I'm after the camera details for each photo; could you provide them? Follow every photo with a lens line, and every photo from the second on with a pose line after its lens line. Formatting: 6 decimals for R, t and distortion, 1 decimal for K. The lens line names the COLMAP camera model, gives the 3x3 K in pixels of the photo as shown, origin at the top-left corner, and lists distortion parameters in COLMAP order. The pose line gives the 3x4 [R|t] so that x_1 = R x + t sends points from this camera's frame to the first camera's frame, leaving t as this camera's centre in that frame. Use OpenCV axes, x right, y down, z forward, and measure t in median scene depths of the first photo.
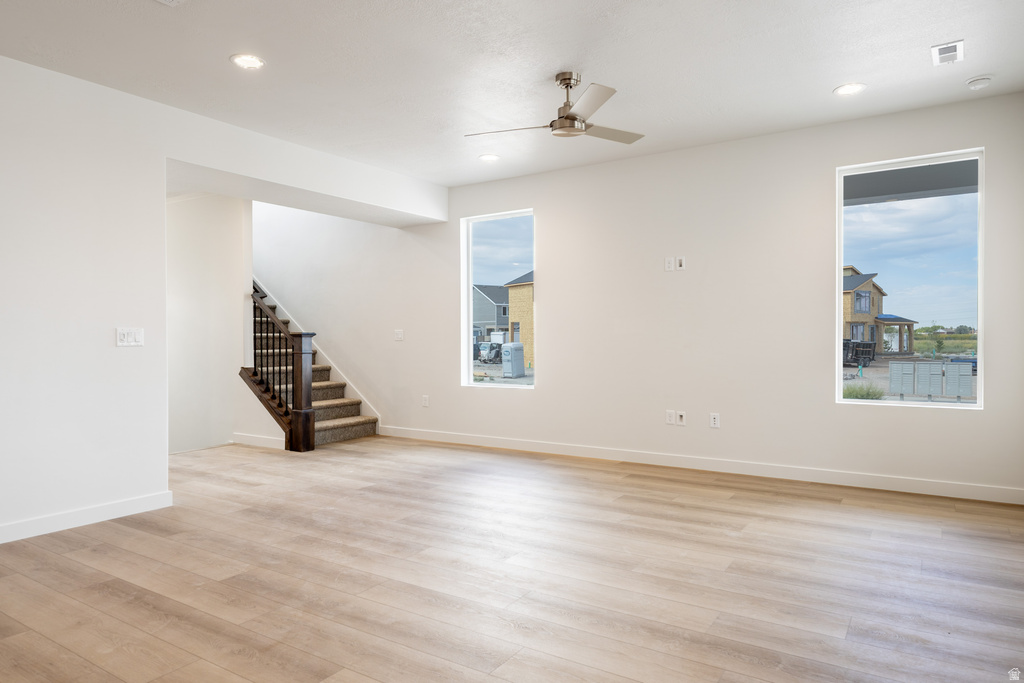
lens RADIAL K [[628.0, 0, 512.0], [0, 628.0, 341.5], [0, 0, 1]] dist [-0.002602, -0.000556]
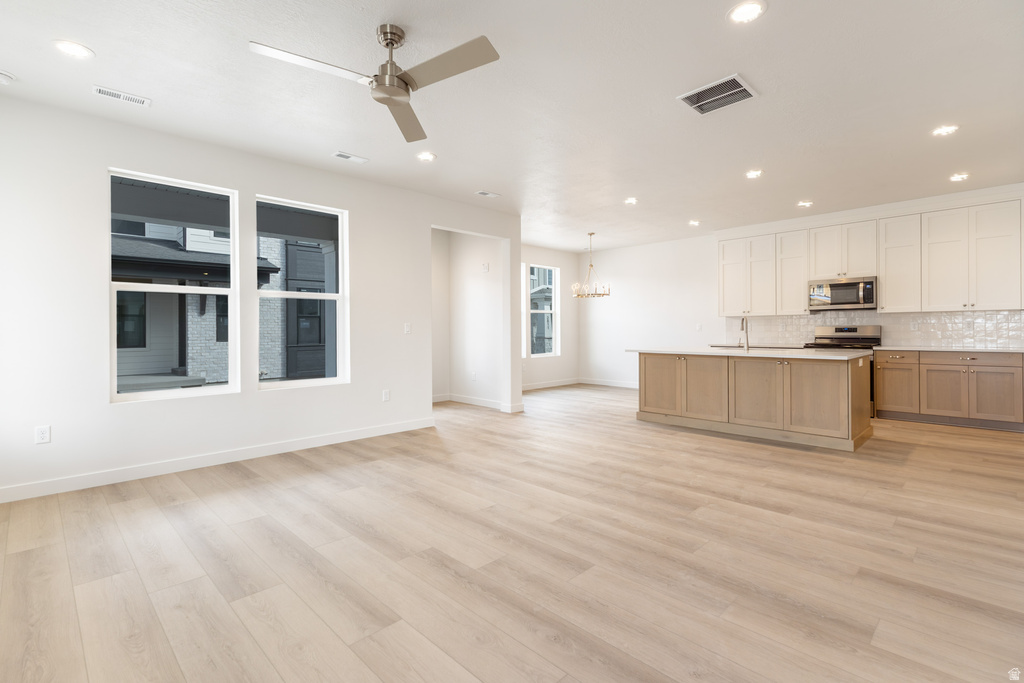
lens RADIAL K [[475.9, 0, 511.7], [0, 475.9, 329.1], [0, 0, 1]] dist [0.000294, 0.000043]
pose [[-0.977480, 0.009388, 0.210819, -0.259706], [0.011960, 0.999869, 0.010929, -0.029031], [-0.210689, 0.013204, -0.977464, 1.962234]]
